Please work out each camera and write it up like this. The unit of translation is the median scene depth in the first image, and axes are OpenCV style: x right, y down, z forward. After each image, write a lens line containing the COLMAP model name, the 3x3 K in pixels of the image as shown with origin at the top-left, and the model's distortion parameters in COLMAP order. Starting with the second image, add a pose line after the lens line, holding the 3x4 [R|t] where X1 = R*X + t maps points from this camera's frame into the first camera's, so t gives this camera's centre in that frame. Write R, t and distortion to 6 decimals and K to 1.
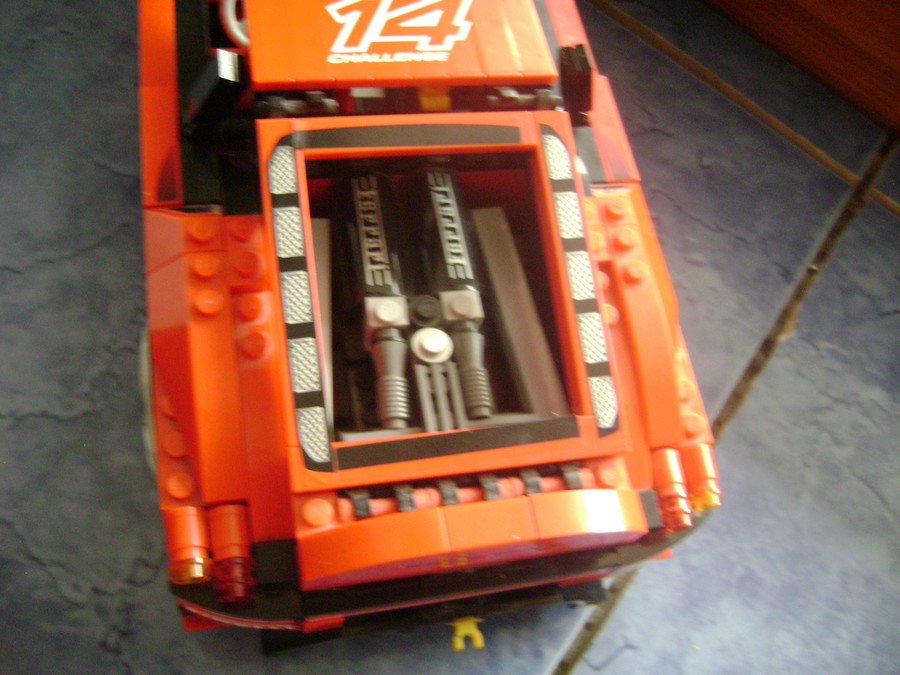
lens RADIAL K [[927.1, 0, 450.0], [0, 927.1, 337.5], [0, 0, 1]] dist [-0.071011, -0.003318]
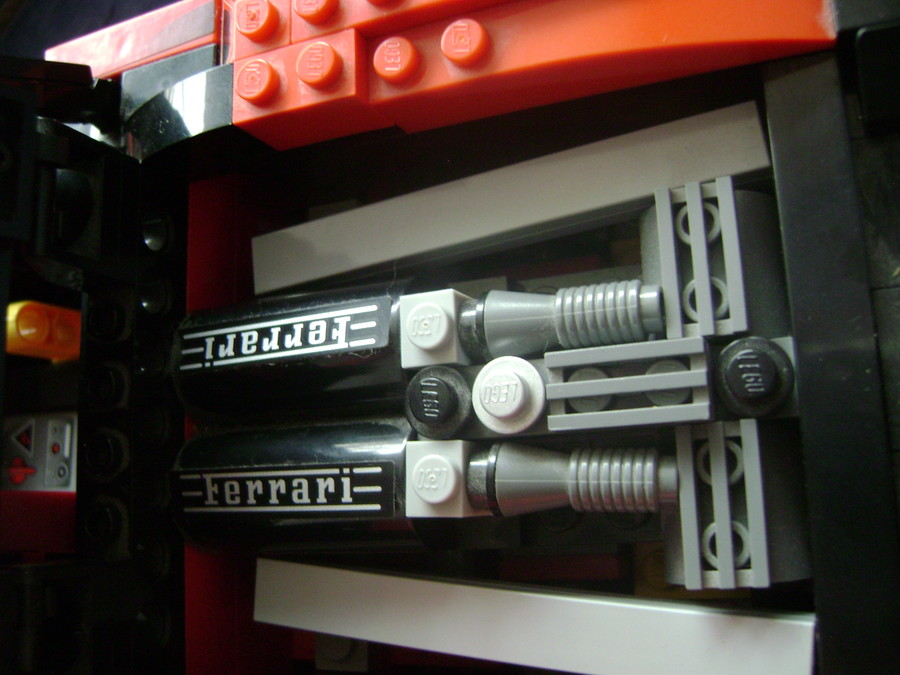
lens RADIAL K [[927.1, 0, 450.0], [0, 927.1, 337.5], [0, 0, 1]] dist [-0.071011, -0.003318]
pose [[0.046957, -0.996645, -0.067033, 0.042089], [0.998897, 0.046867, 0.002907, -0.024212], [0.000245, -0.067095, 0.997747, 0.493997]]
